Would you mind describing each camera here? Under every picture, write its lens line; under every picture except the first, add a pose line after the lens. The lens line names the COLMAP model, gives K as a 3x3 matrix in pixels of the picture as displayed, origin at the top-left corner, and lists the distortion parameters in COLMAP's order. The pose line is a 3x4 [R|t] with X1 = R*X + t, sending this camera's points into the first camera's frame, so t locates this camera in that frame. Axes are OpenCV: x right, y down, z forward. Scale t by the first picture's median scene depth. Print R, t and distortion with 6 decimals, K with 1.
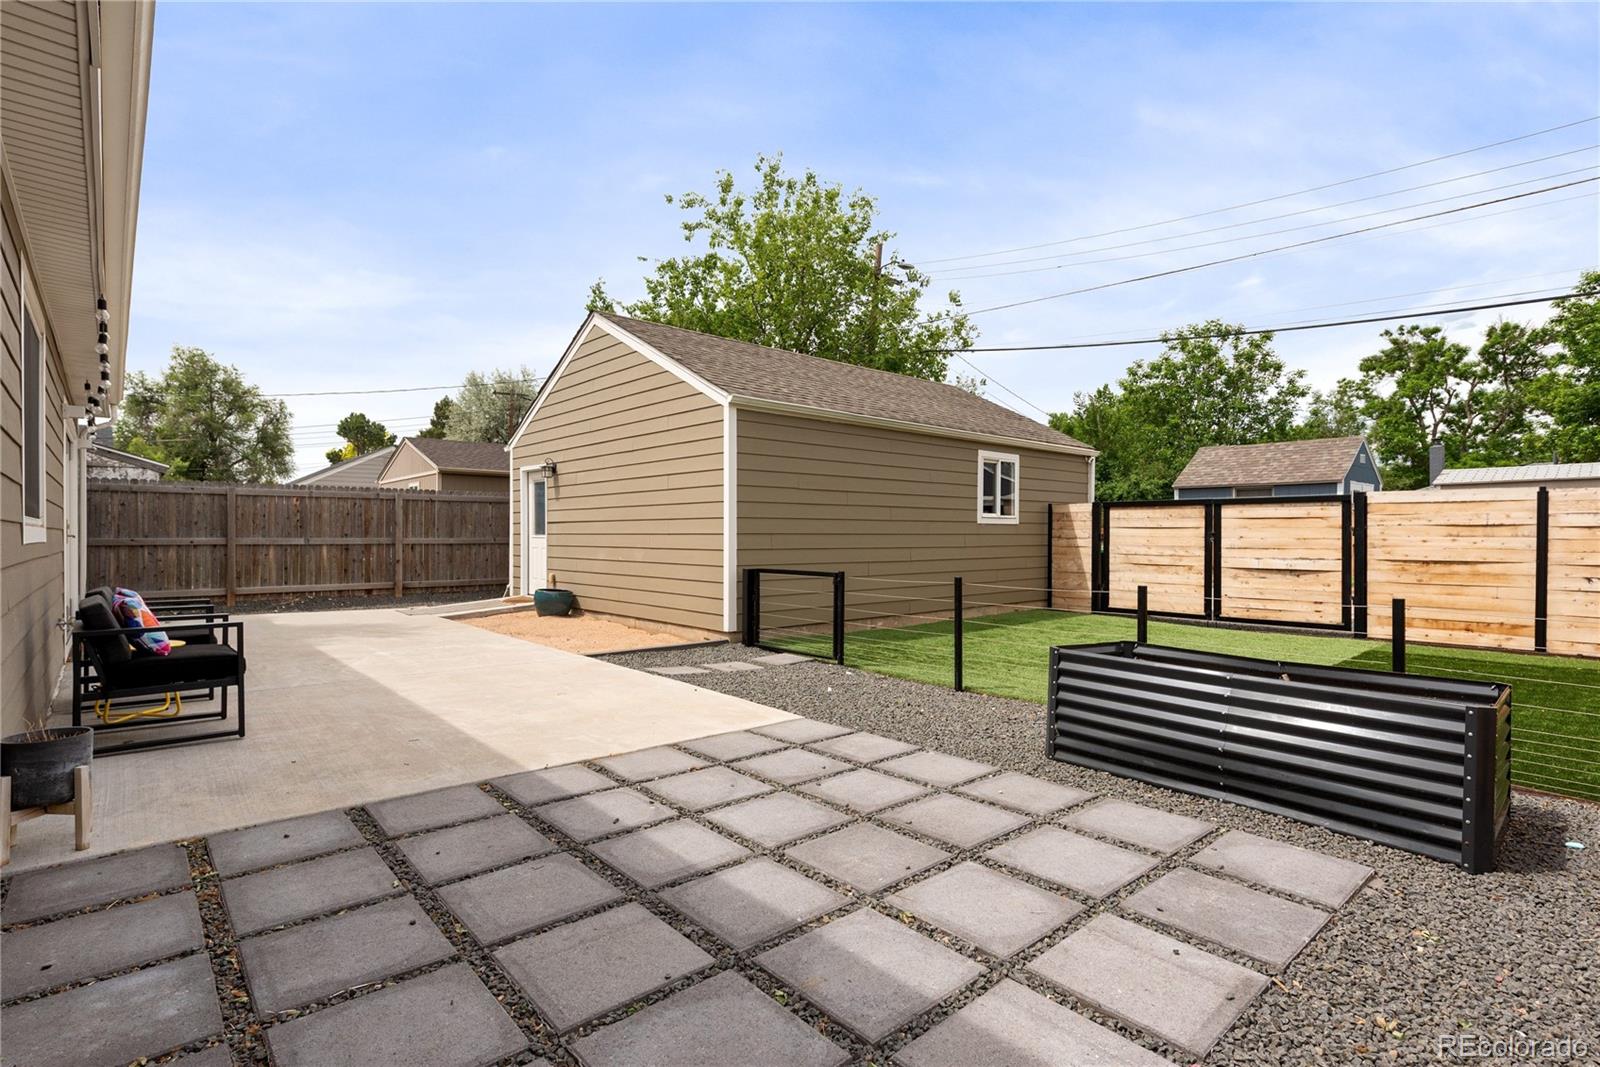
lens RADIAL K [[777.4, 0, 800.0], [0, 777.4, 533.5], [0, 0, 1]] dist [0.016351, -0.008859]
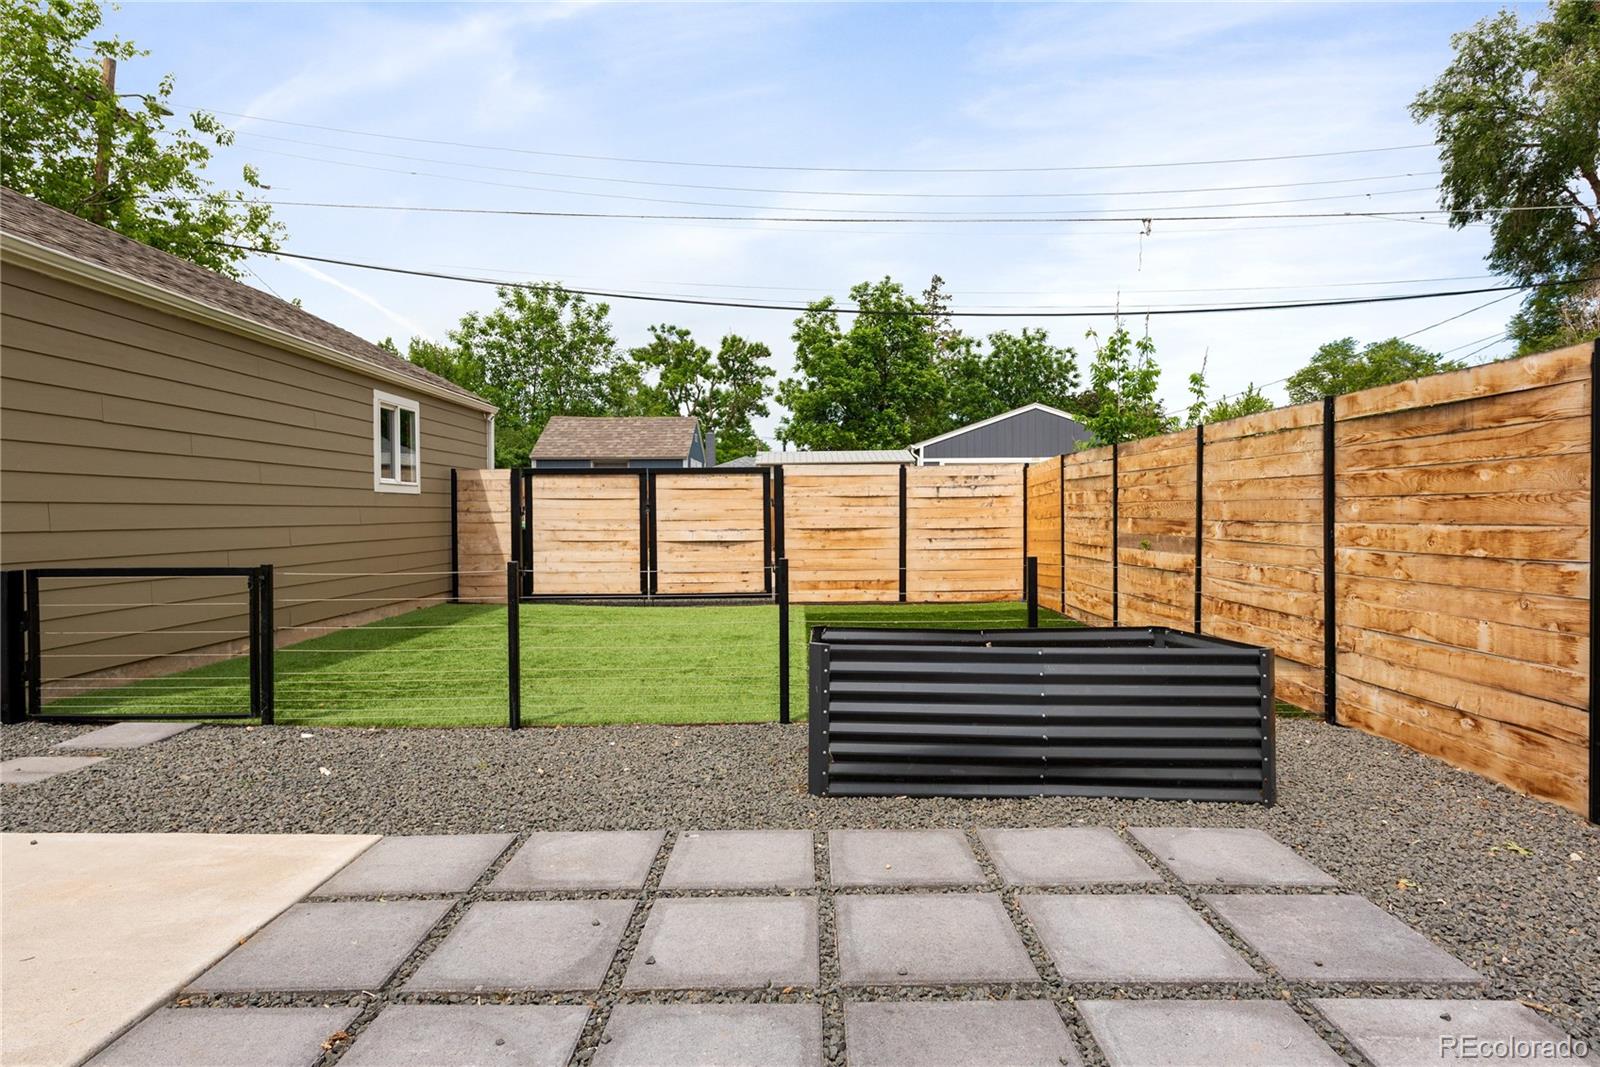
lens RADIAL K [[860.9, 0, 803.5], [0, 860.9, 524.1], [0, 0, 1]] dist [0.023953, -0.012660]
pose [[0.665494, -0.016663, 0.746217, -0.111326], [0.007317, 0.999848, 0.015801, 0.007680], [-0.746368, -0.005055, 0.665515, 0.181106]]
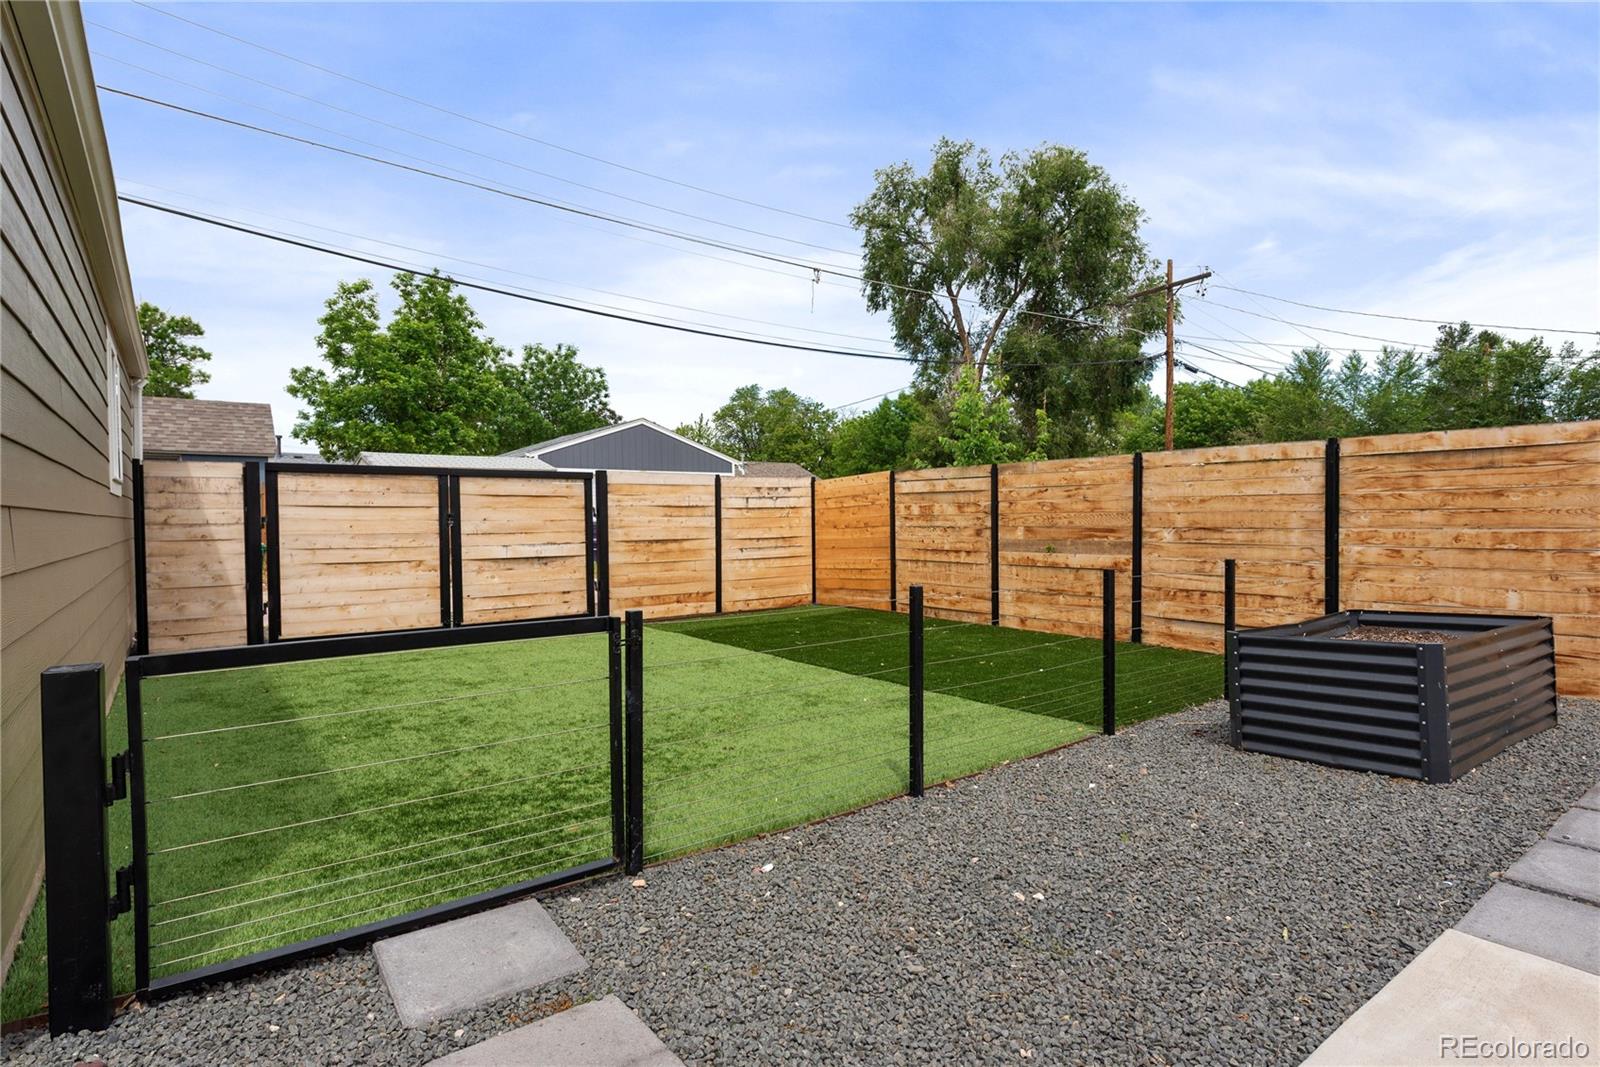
lens RADIAL K [[809.1, 0, 800.0], [0, 809.1, 533.5], [0, 0, 1]] dist [0.013571, -0.002082]
pose [[0.078771, -0.021539, 0.996660, -0.212069], [0.008405, 0.999745, 0.020941, 0.004302], [-0.996857, 0.006728, 0.078932, 0.606609]]
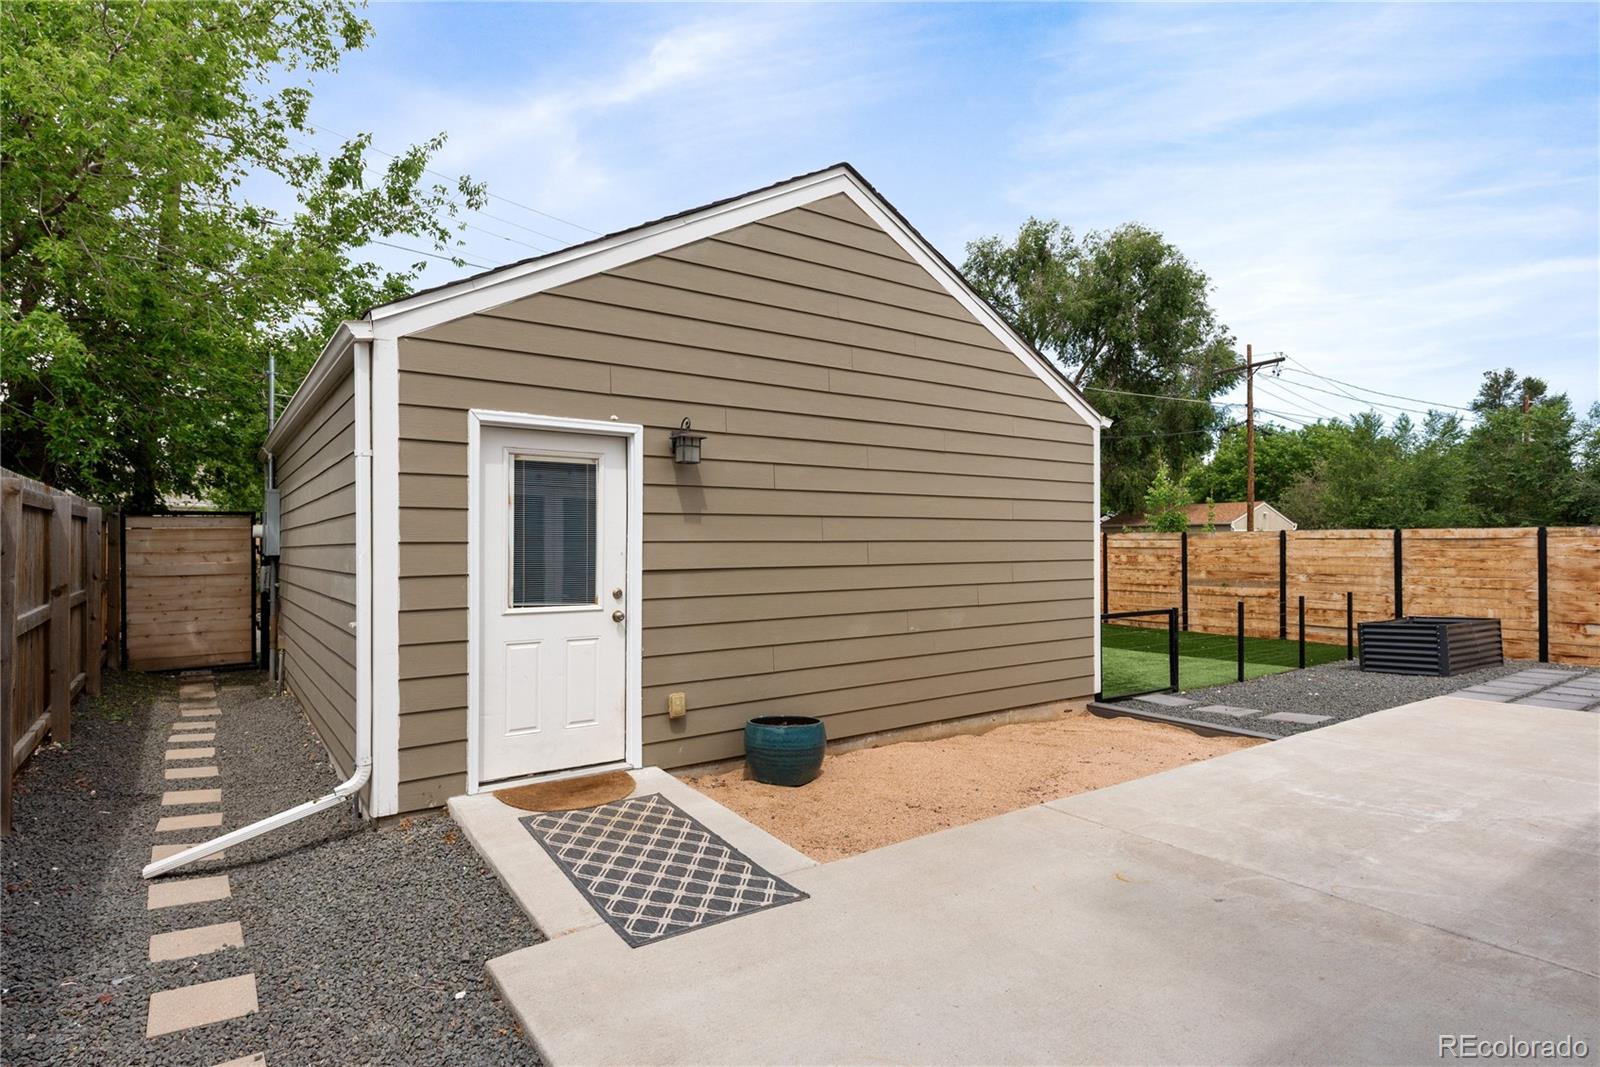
lens RADIAL K [[830.6, 0, 800.0], [0, 830.6, 533.5], [0, 0, 1]] dist [0.011535, 0.000549]
pose [[0.107543, 0.010584, 0.994144, -0.819214], [0.002741, 0.999936, -0.010942, -0.031441], [-0.994197, 0.003901, 0.107507, 0.959220]]
